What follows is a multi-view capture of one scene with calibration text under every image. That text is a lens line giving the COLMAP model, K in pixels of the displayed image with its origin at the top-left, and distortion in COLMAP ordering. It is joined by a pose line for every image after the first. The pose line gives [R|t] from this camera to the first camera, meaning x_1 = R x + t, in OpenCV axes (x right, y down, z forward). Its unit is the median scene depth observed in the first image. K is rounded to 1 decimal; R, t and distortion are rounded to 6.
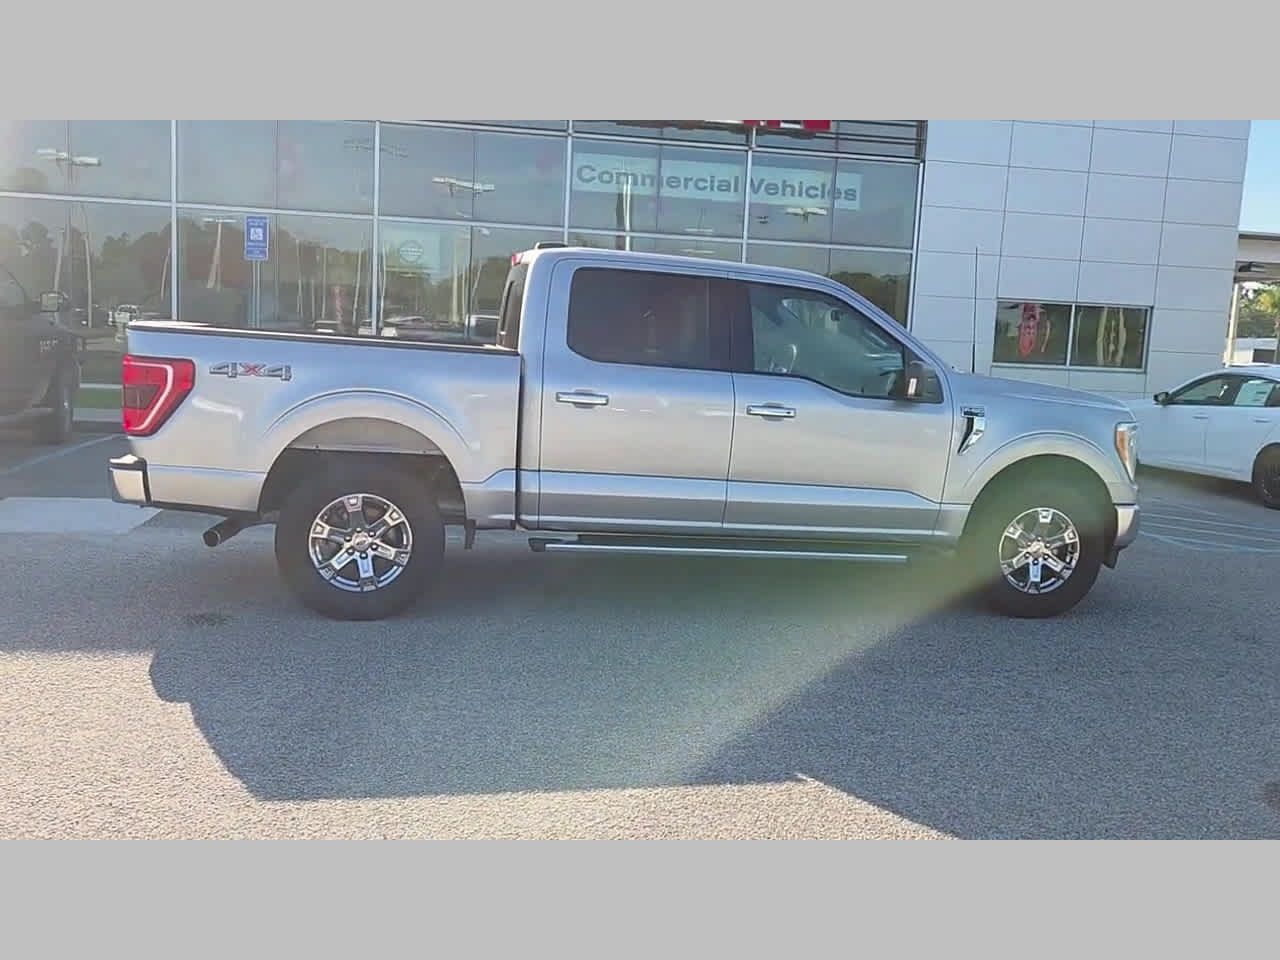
lens RADIAL K [[1096.4, 0, 640.0], [0, 1096.4, 480.0], [0, 0, 1]] dist [0.005497, 0.010425]
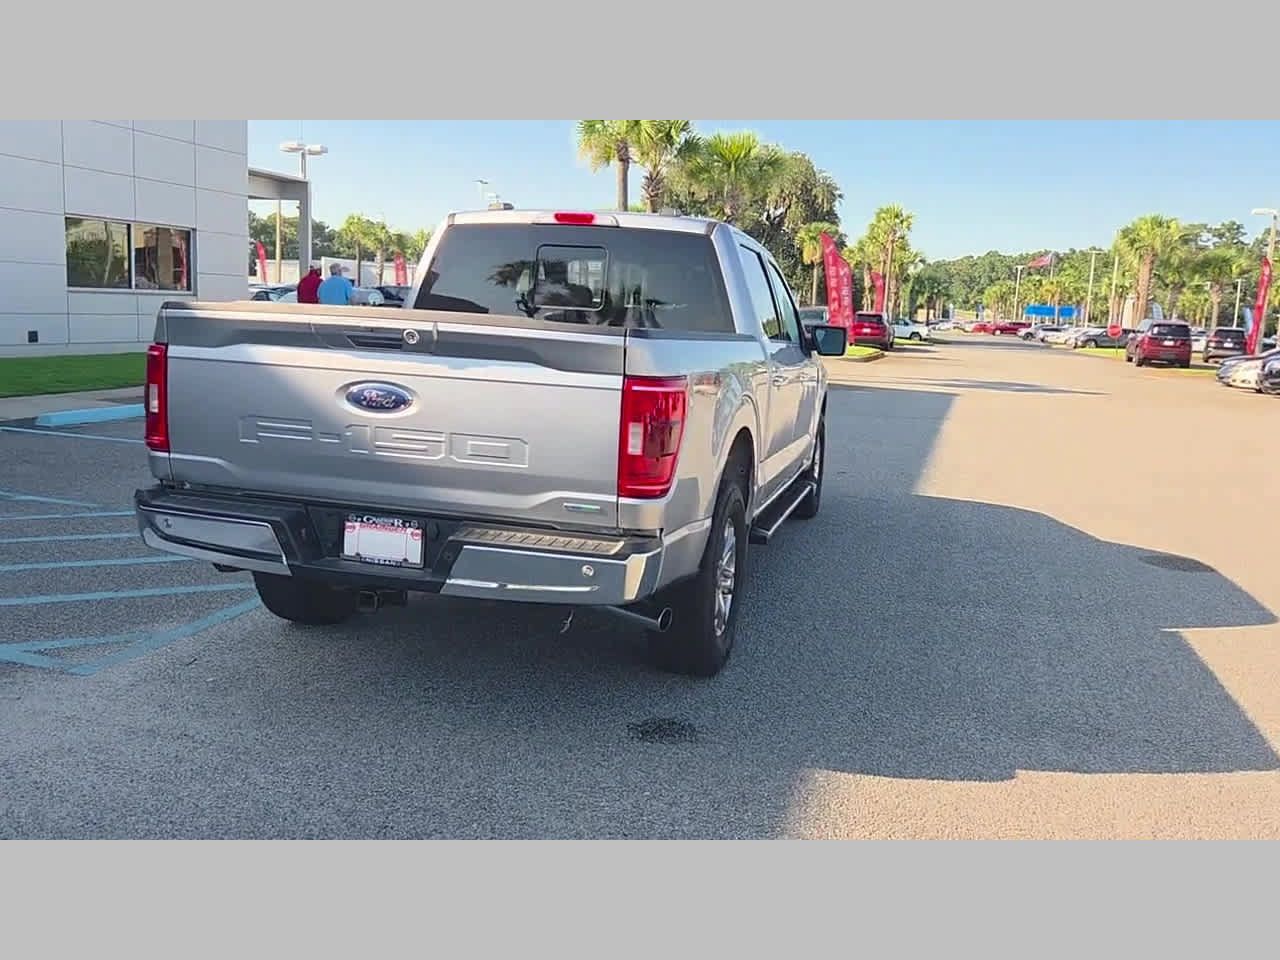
lens RADIAL K [[1096.4, 0, 640.0], [0, 1096.4, 480.0], [0, 0, 1]] dist [0.005497, 0.010425]
pose [[0.444566, -0.167234, 0.879997, -0.912745], [0.088833, 0.985806, 0.142464, -0.127332], [-0.891331, 0.014838, 0.453111, 0.617458]]
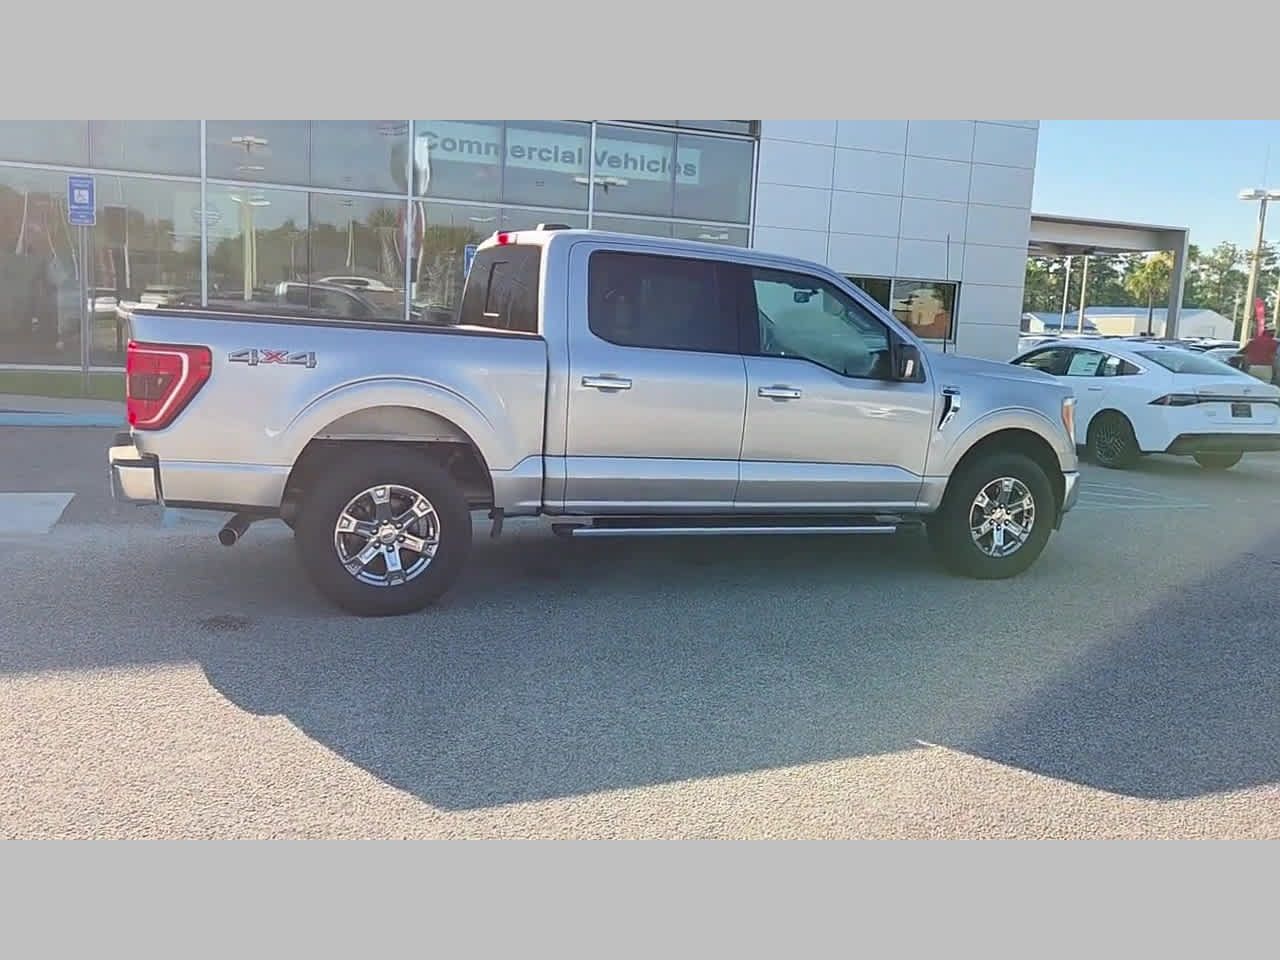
lens RADIAL K [[1095.5, 0, 640.8], [0, 1095.5, 476.0], [0, 0, 1]] dist [0.012795, -0.003927]
pose [[0.979238, -0.028508, 0.200701, -0.208525], [0.023407, 0.999341, 0.027745, -0.015020], [-0.201360, -0.022471, 0.979260, 0.013707]]
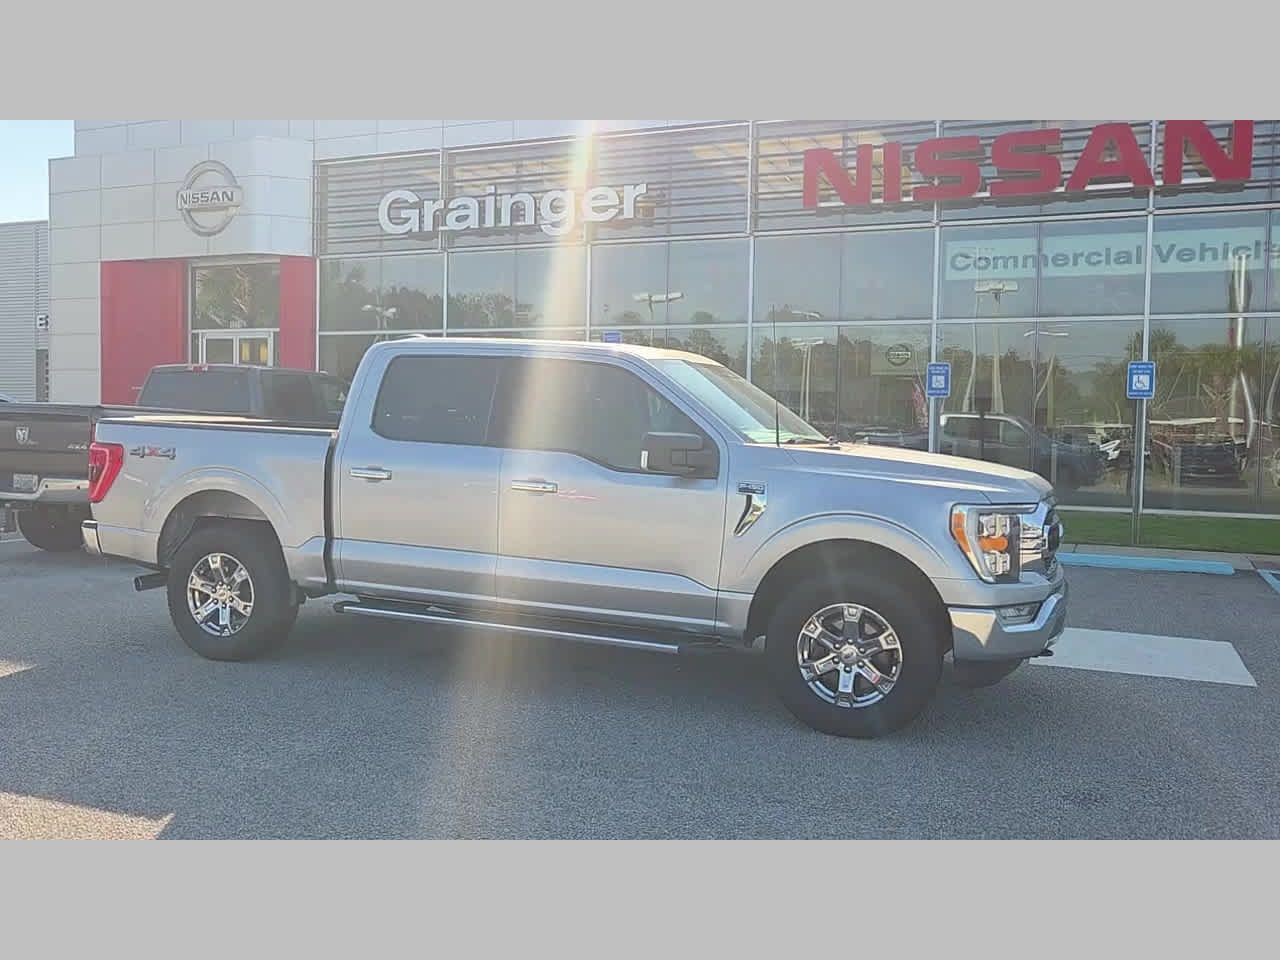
lens RADIAL K [[1097.9, 0, 637.8], [0, 1097.9, 476.0], [0, 0, 1]] dist [0.009534, -0.009662]
pose [[0.841046, -0.005929, -0.540932, 0.705069], [-0.049299, 0.994939, -0.087556, 0.010181], [0.538713, 0.100306, 0.836497, 0.210837]]
